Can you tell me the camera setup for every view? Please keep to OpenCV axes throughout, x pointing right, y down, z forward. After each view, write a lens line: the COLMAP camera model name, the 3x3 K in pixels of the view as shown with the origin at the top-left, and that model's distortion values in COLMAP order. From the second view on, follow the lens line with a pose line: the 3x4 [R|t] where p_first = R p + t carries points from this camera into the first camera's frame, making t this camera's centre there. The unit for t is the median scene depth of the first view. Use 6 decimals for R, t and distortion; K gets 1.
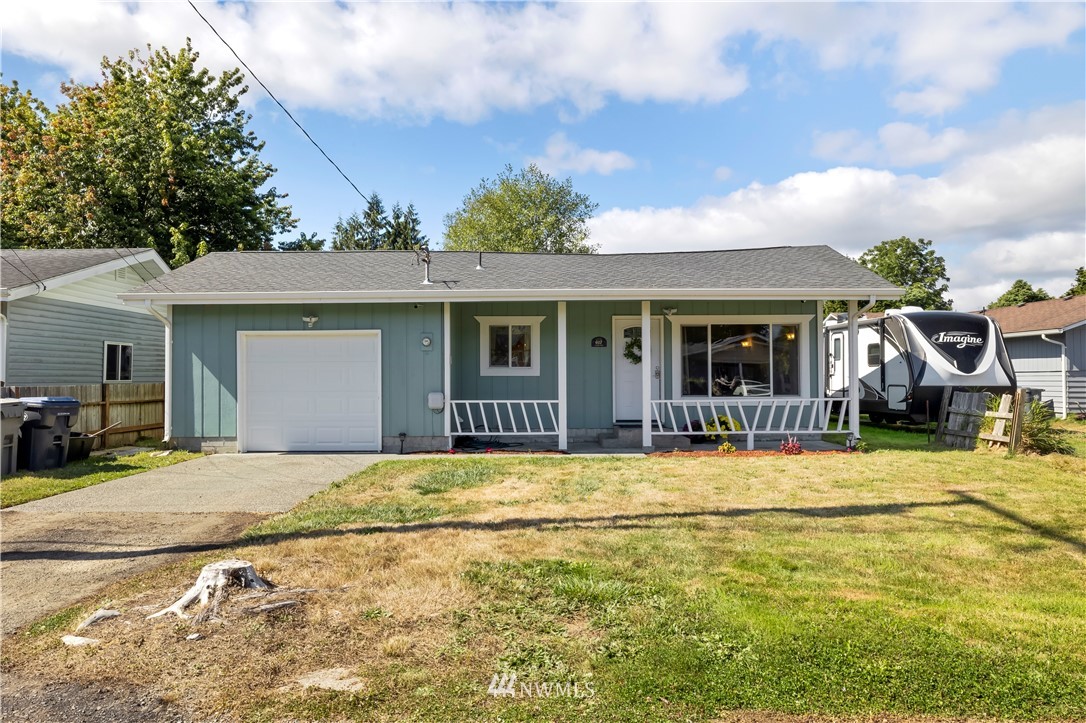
lens RADIAL K [[760.3, 0, 543.0], [0, 760.3, 361.5], [0, 0, 1]] dist [-0.000841, 0.002842]
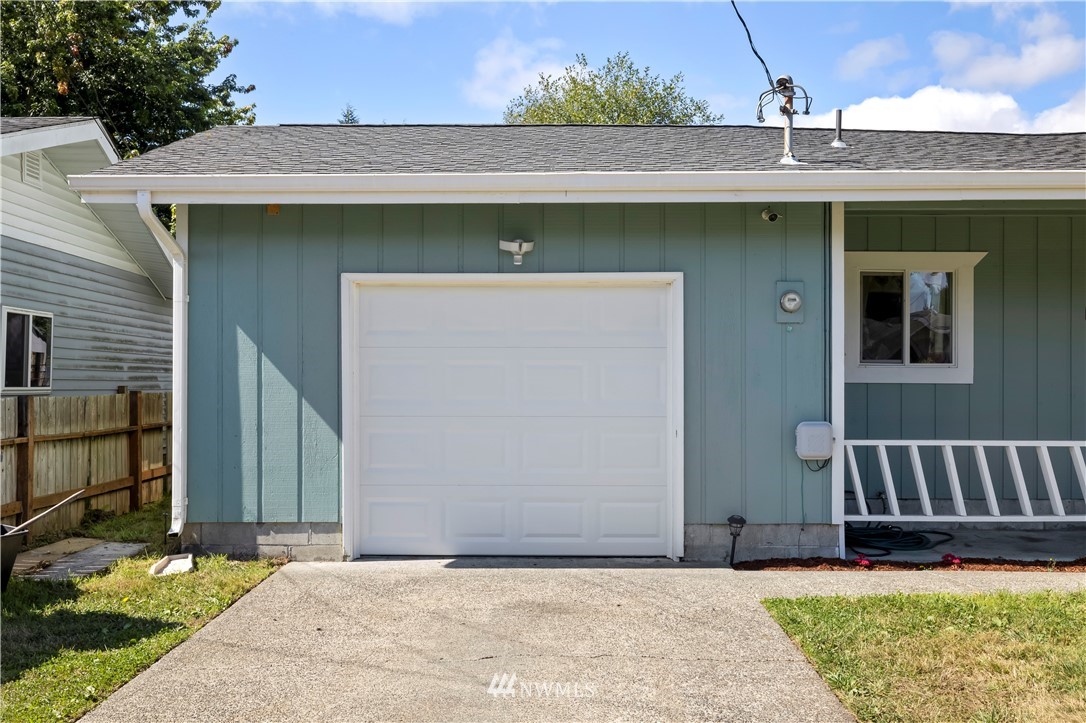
lens RADIAL K [[1055.7, 0, 547.1], [0, 1055.7, 375.9], [0, 0, 1]] dist [0.005910, -0.002601]
pose [[0.999979, 0.006044, 0.002478, -0.265168], [-0.006073, 0.999914, 0.011598, 0.008664], [-0.002408, -0.011613, 0.999930, 0.376169]]
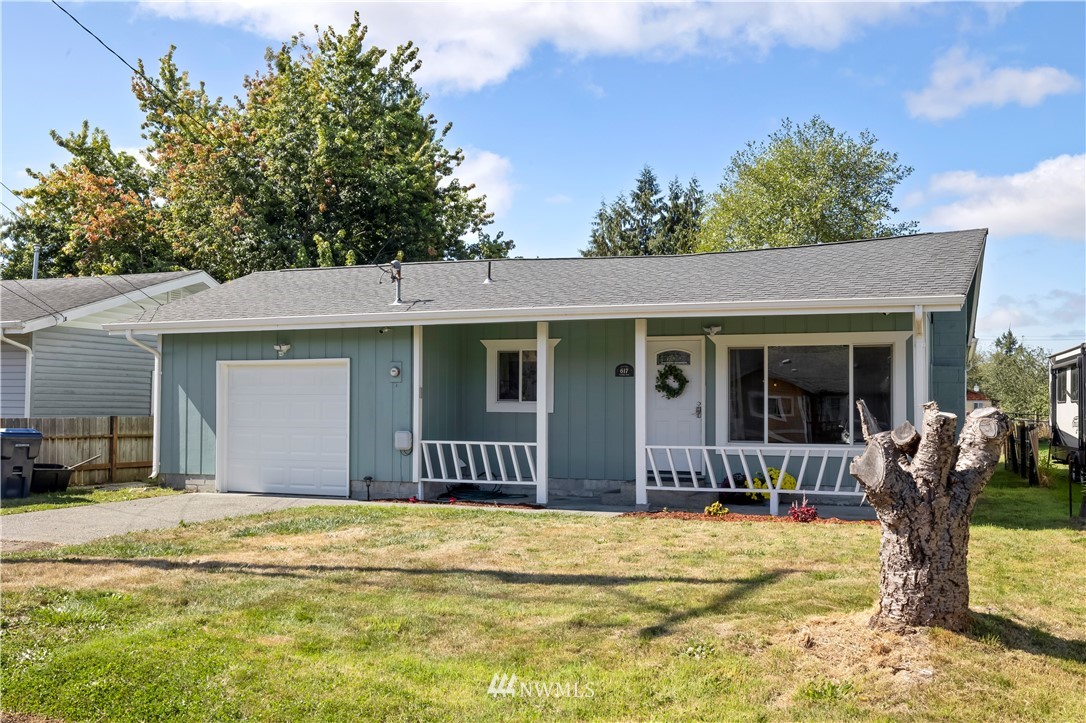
lens RADIAL K [[1055.7, 0, 547.1], [0, 1055.7, 375.9], [0, 0, 1]] dist [0.005910, -0.002601]
pose [[0.929298, -0.002436, -0.369323, 0.411425], [-0.002435, 0.999916, -0.012722, -0.005945], [0.369323, 0.012722, 0.929214, -0.045416]]
